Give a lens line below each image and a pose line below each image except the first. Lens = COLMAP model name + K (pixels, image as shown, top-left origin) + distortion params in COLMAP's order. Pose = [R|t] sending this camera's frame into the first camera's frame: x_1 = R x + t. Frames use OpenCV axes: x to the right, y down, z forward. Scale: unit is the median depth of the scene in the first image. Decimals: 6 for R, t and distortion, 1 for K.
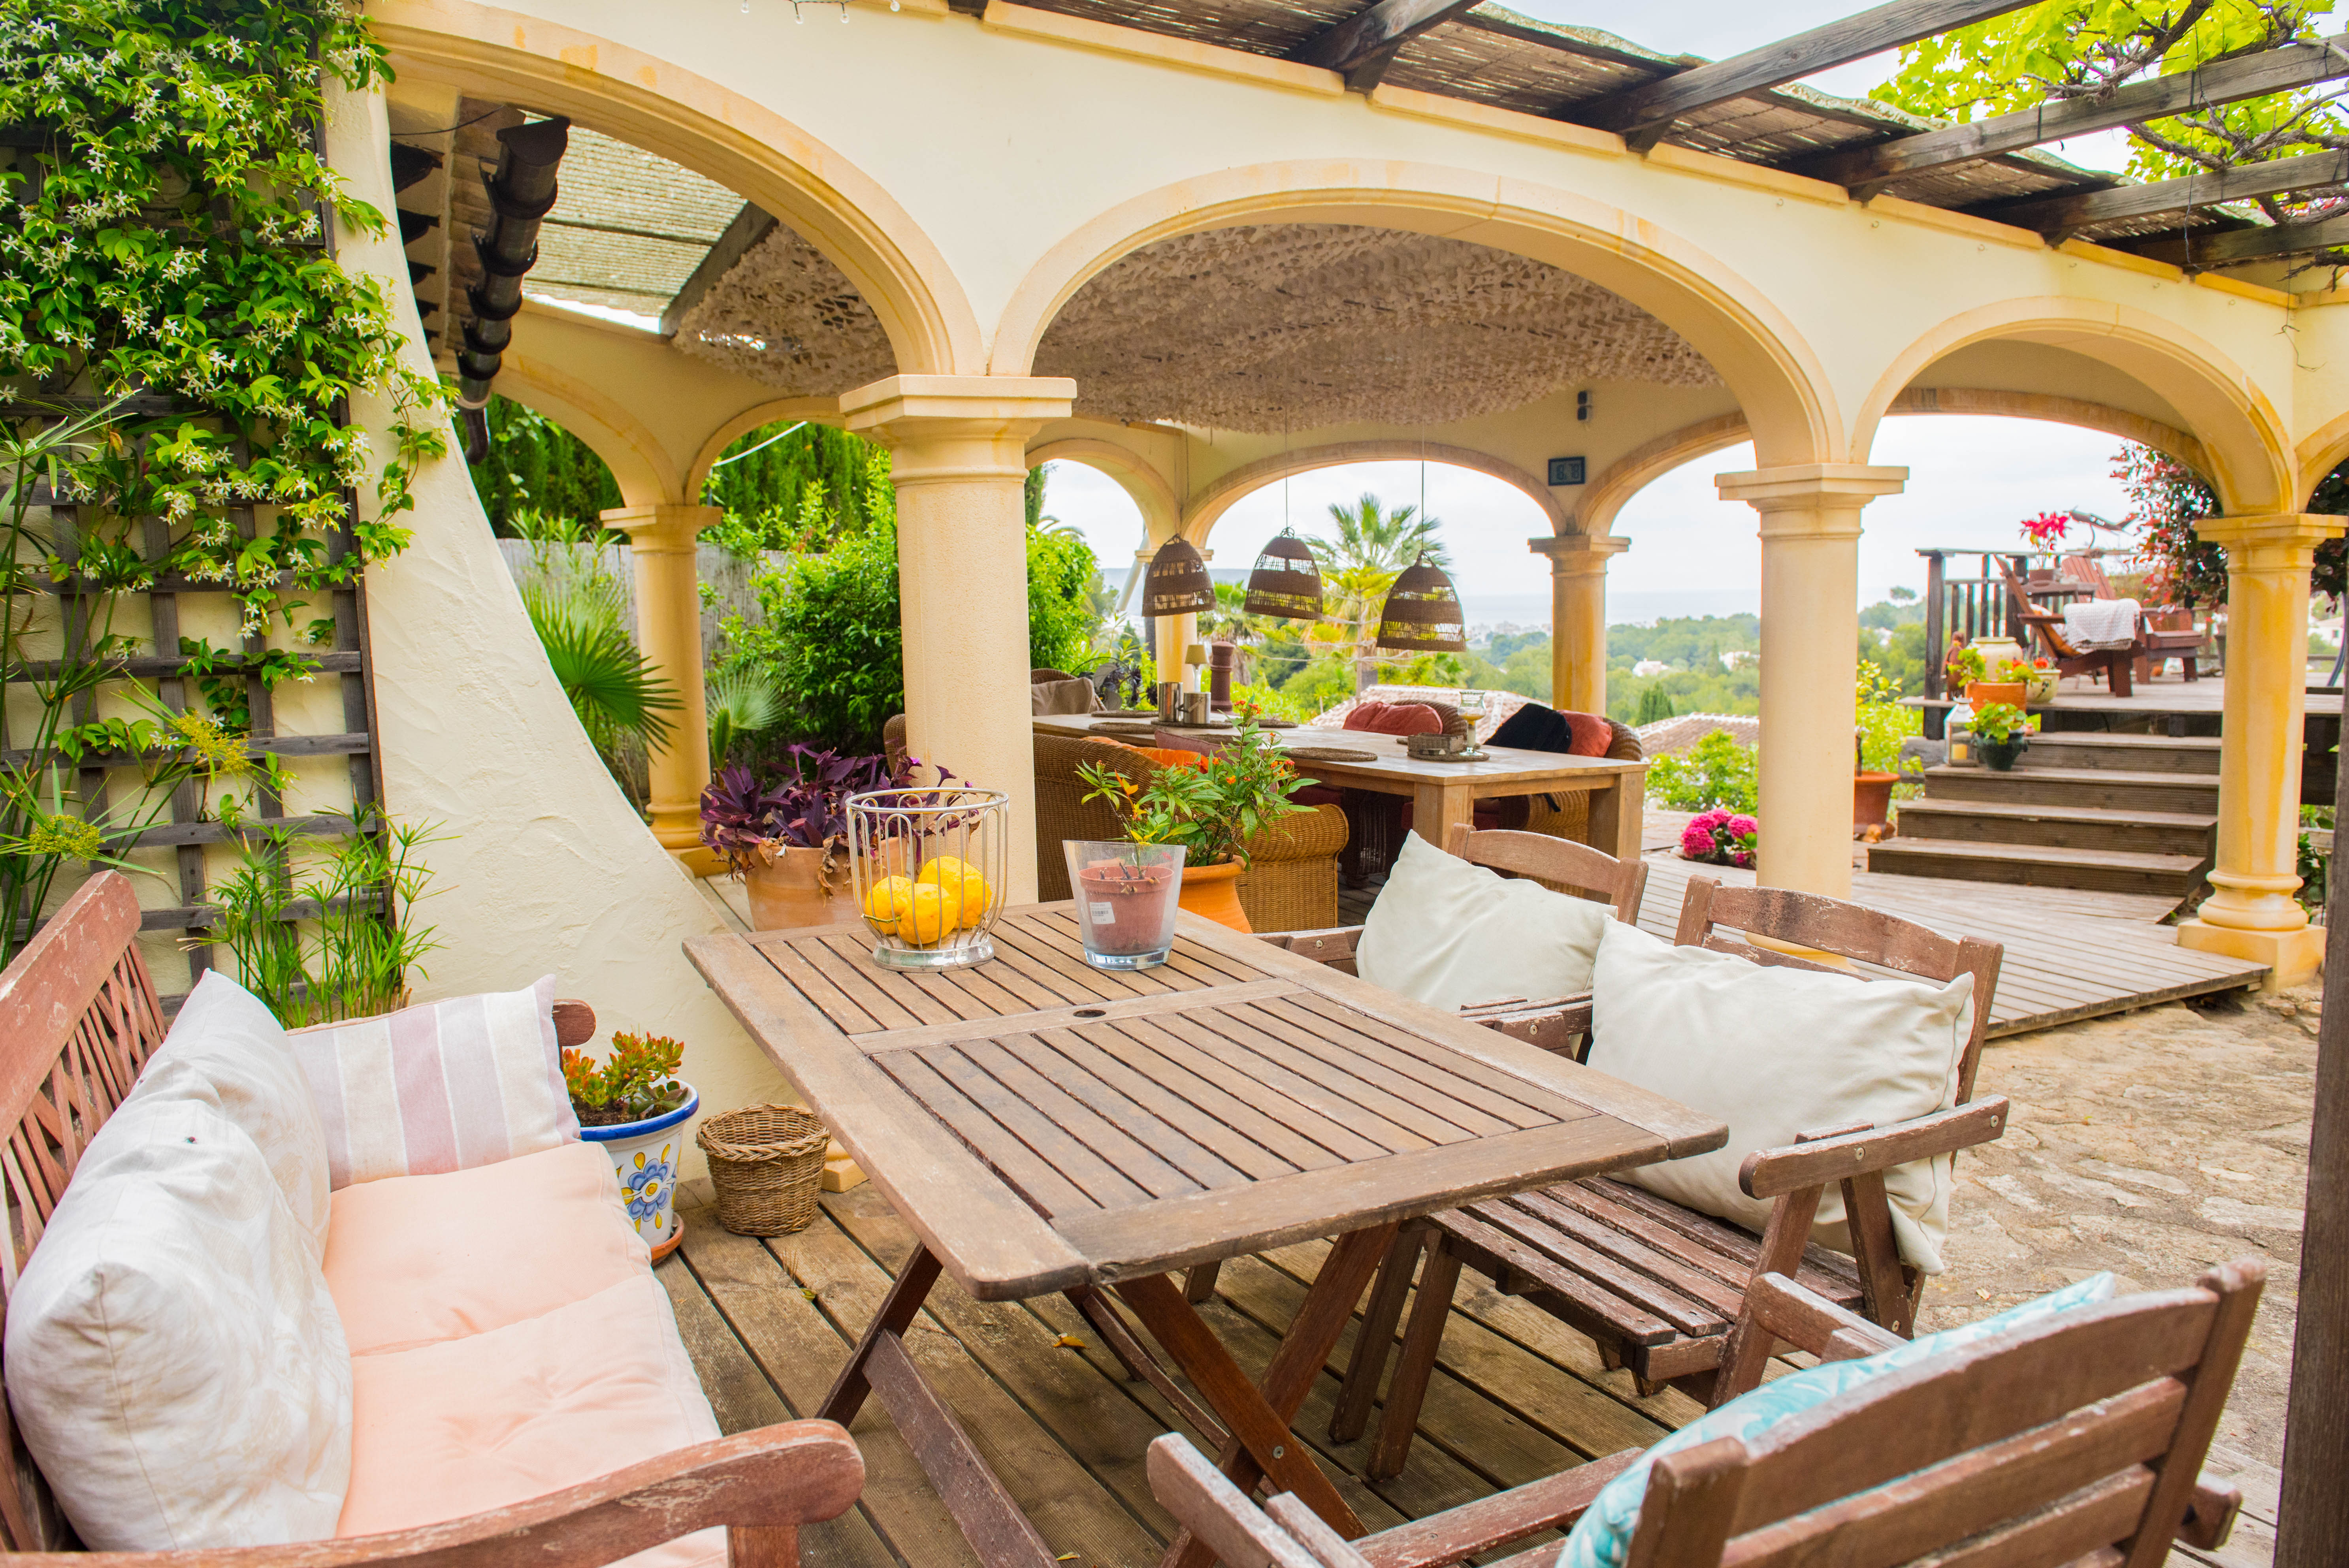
lens RADIAL K [[1634.6, 0, 1174.5], [0, 1634.6, 784.0], [0, 0, 1]] dist [-0.040962, -0.005061]
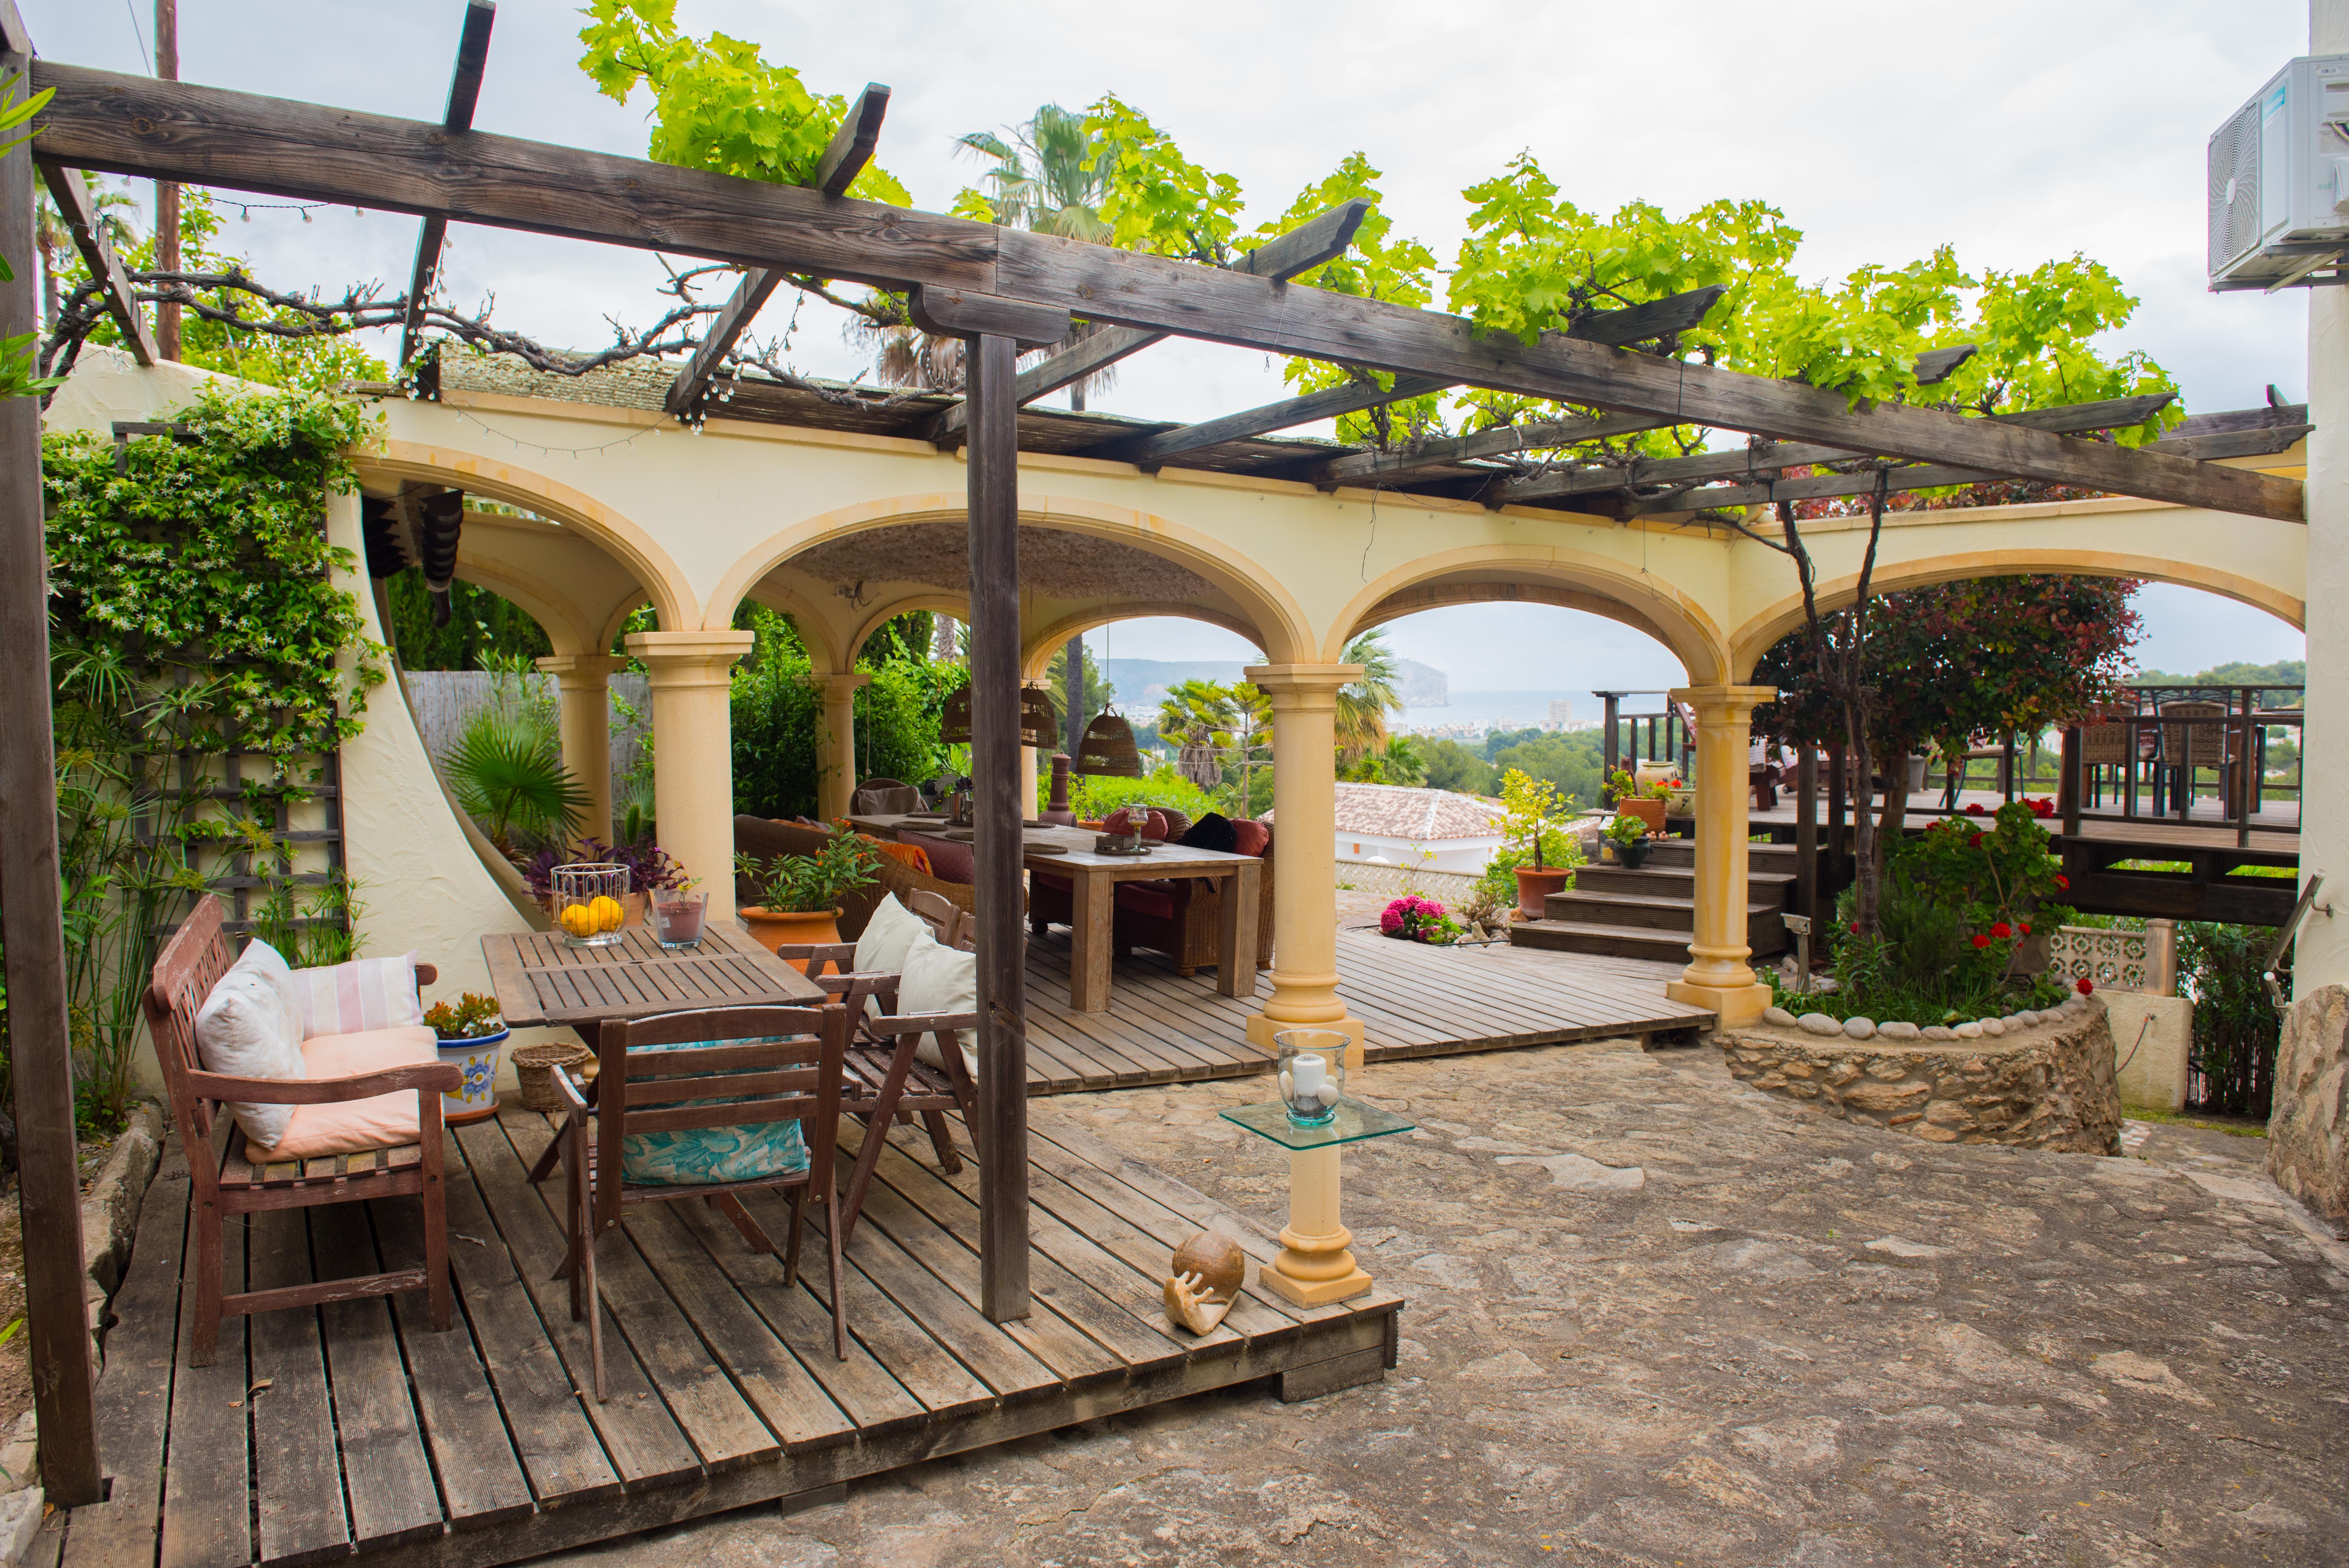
lens RADIAL K [[1634.6, 0, 1174.5], [0, 1634.6, 784.0], [0, 0, 1]] dist [-0.040962, -0.005061]
pose [[0.999865, 0.015091, -0.006542, 0.496062], [-0.015426, 0.998386, -0.054656, 0.002388], [0.005706, 0.054750, 0.998484, -0.892941]]
